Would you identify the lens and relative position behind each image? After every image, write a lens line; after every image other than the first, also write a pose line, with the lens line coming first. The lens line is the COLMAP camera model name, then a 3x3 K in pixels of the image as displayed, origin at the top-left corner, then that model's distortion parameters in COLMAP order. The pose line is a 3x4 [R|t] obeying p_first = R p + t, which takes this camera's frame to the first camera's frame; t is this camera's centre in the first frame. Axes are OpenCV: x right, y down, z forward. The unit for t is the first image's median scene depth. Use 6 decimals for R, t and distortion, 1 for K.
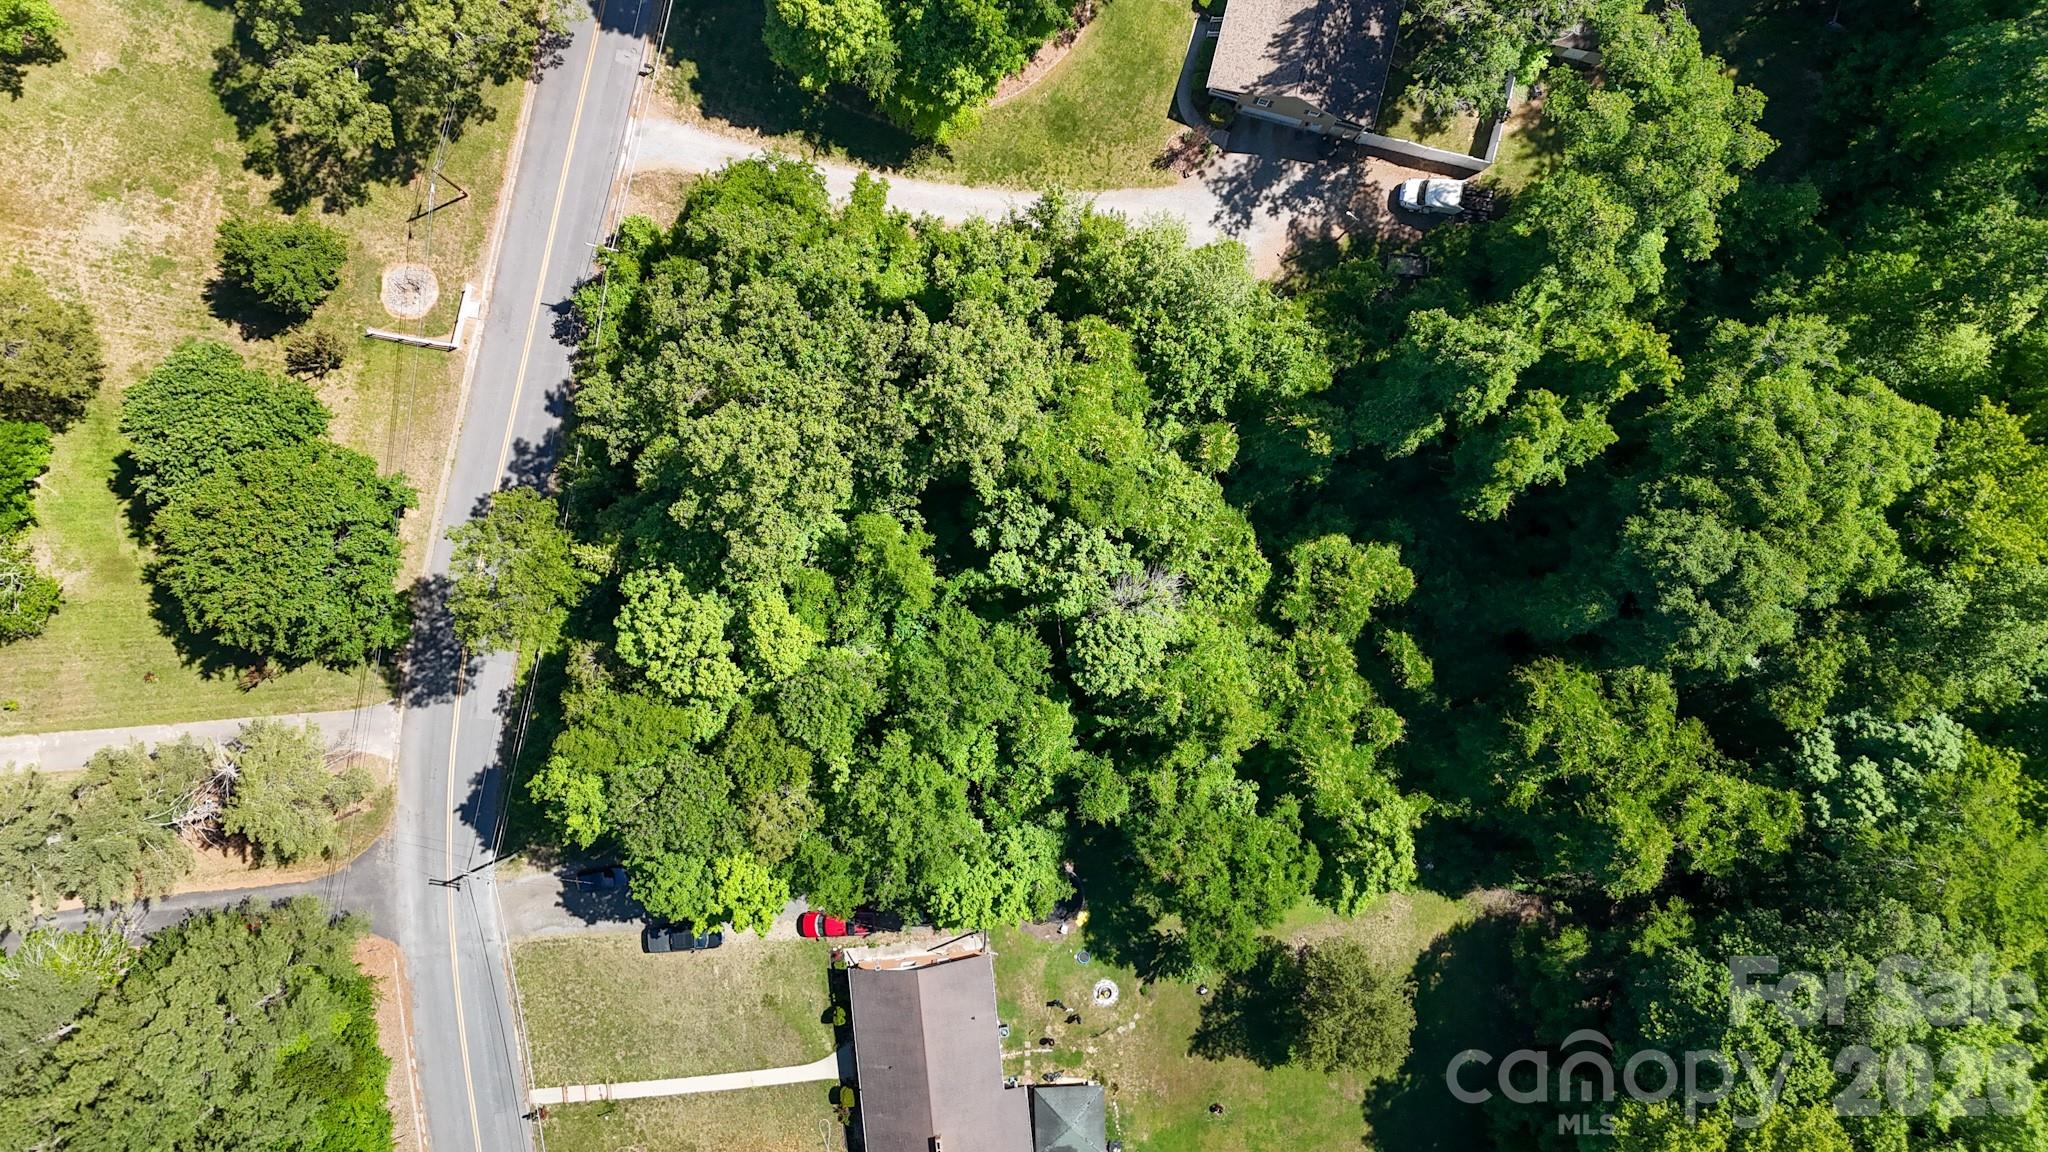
lens RADIAL K [[1487.3, 0, 1015.4], [0, 1487.3, 566.7], [0, 0, 1]] dist [0.038068, -0.024140]
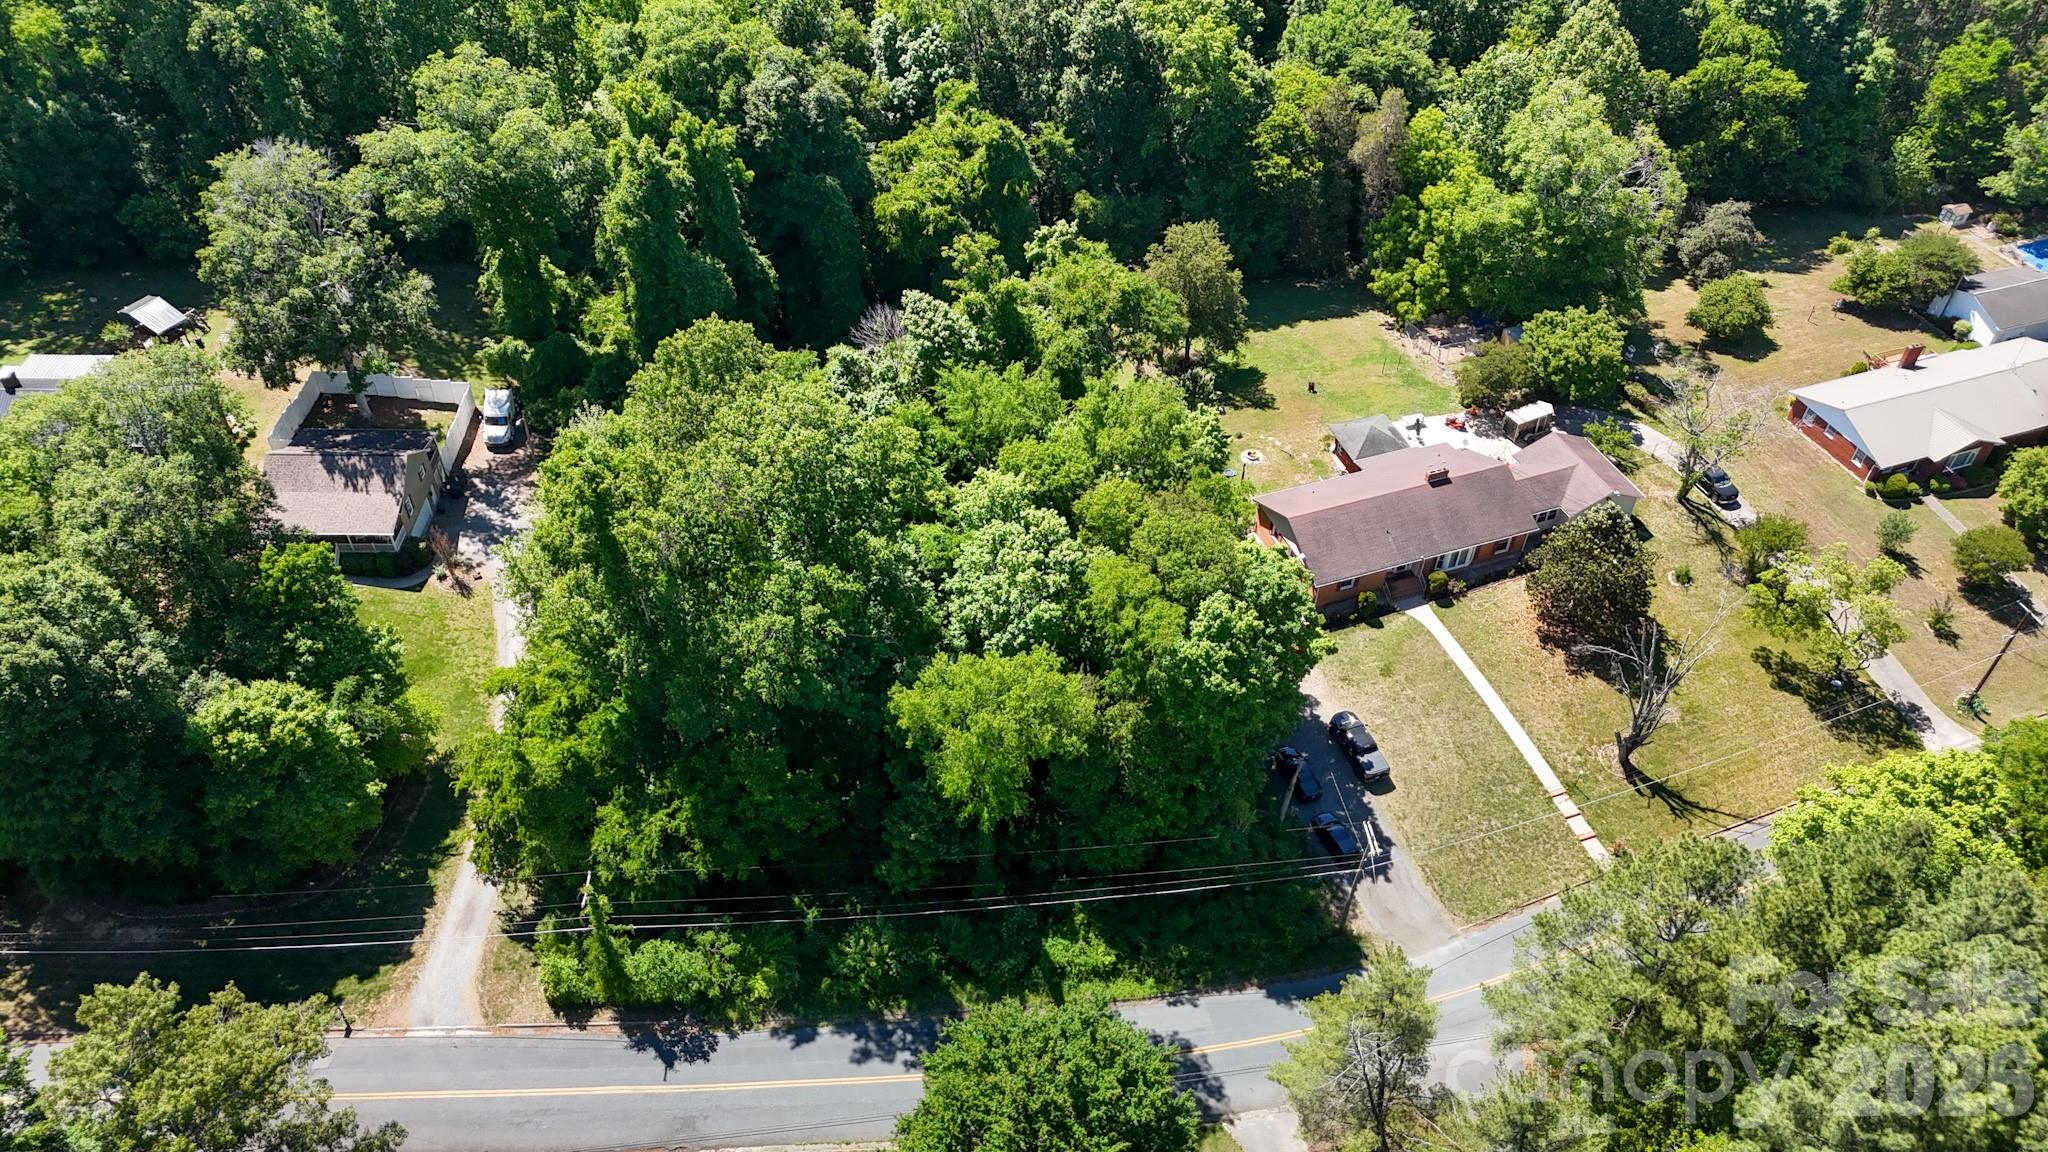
lens RADIAL K [[1487.3, 0, 1018.5], [0, 1487.3, 569.9], [0, 0, 1]] dist [0.038068, -0.024140]
pose [[-0.250908, -0.684340, 0.684634, -0.699463], [0.967857, -0.164733, 0.190042, -0.104133], [-0.017272, 0.710311, 0.703676, 0.284442]]
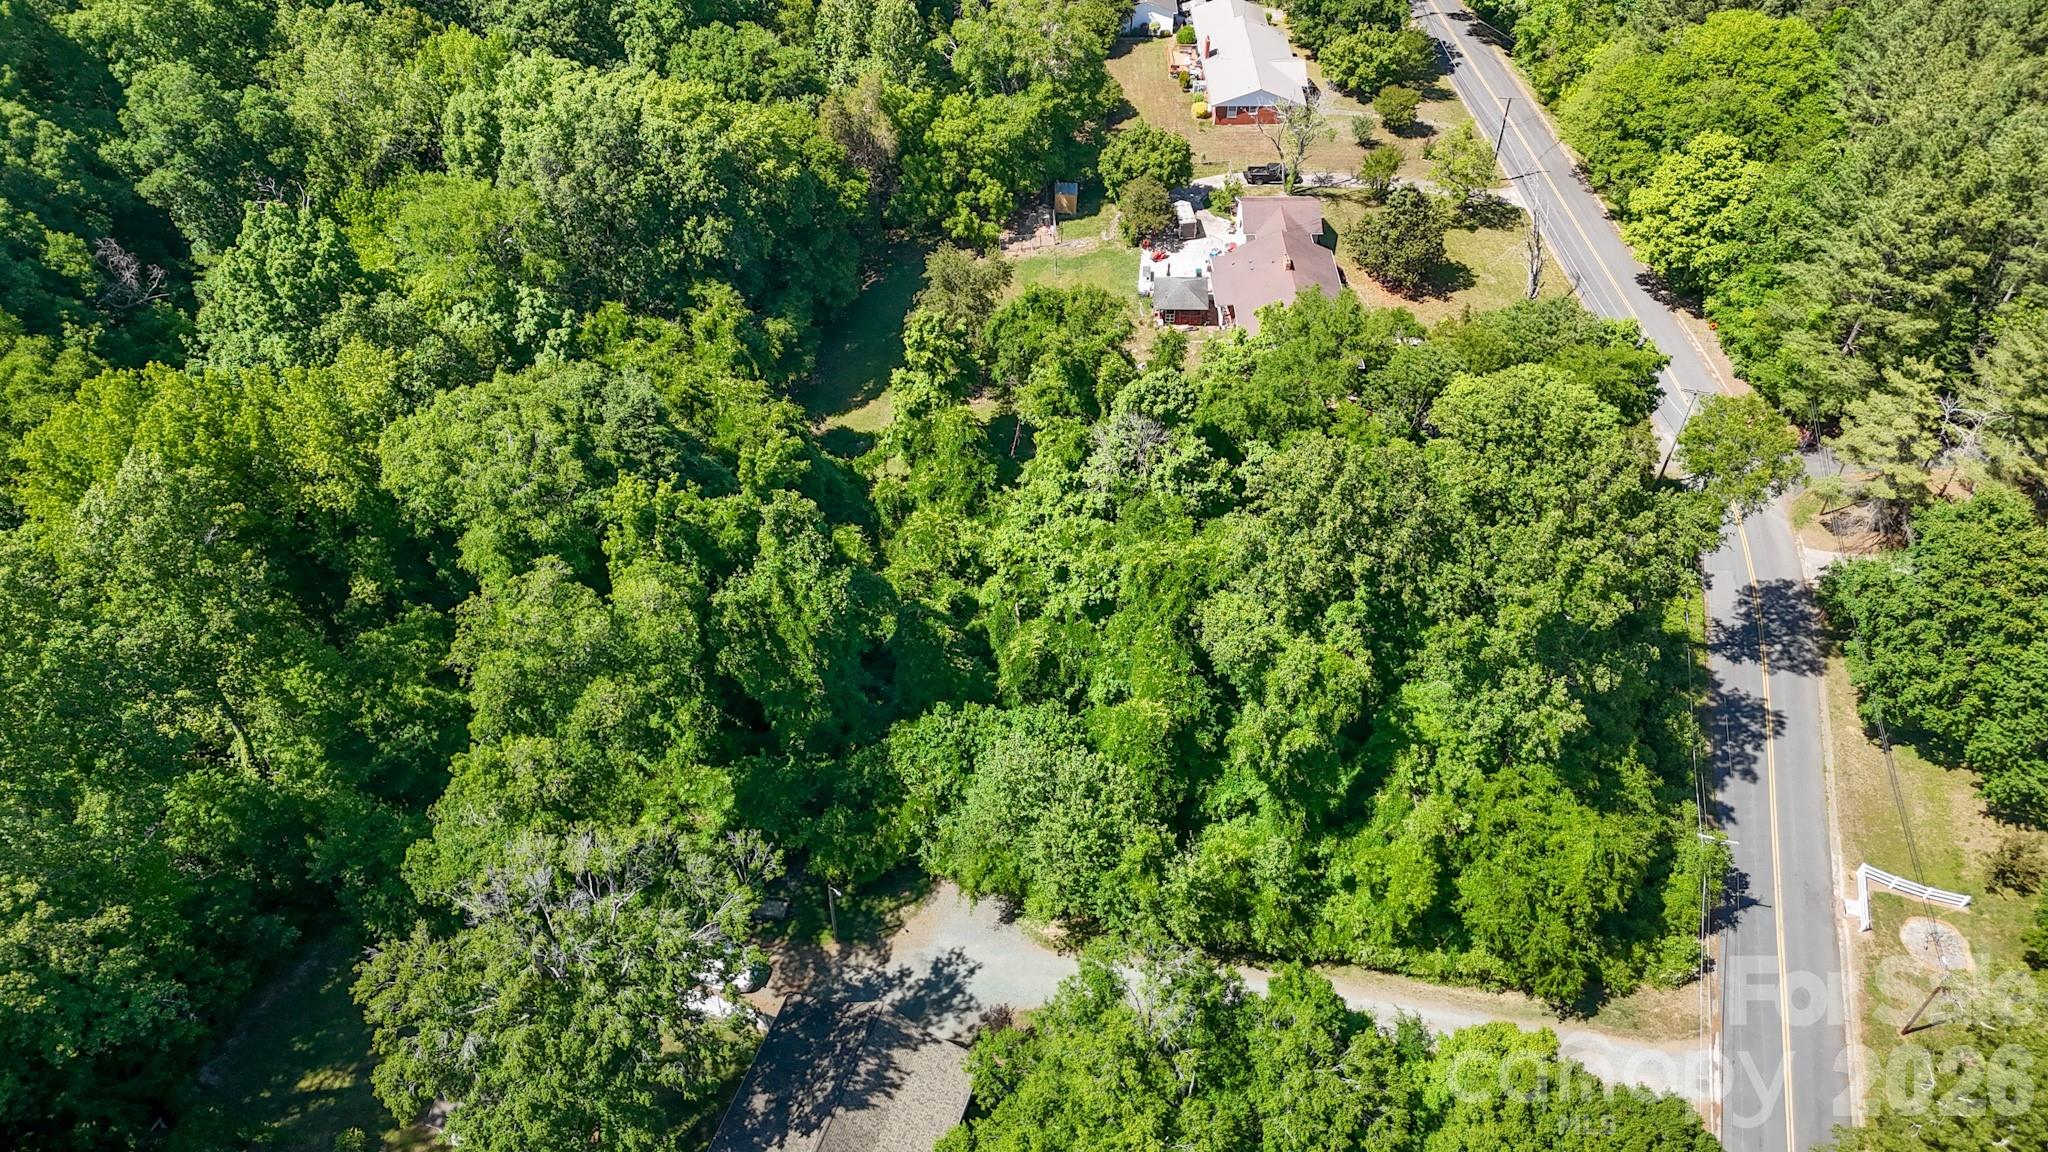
lens RADIAL K [[1487.3, 0, 1016.7], [0, 1487.3, 575.3], [0, 0, 1]] dist [0.038068, -0.024140]
pose [[-0.995308, -0.080285, 0.054008, 0.085999], [0.094960, -0.703296, 0.704526, -0.694630], [-0.018579, 0.706349, 0.707620, 0.255283]]
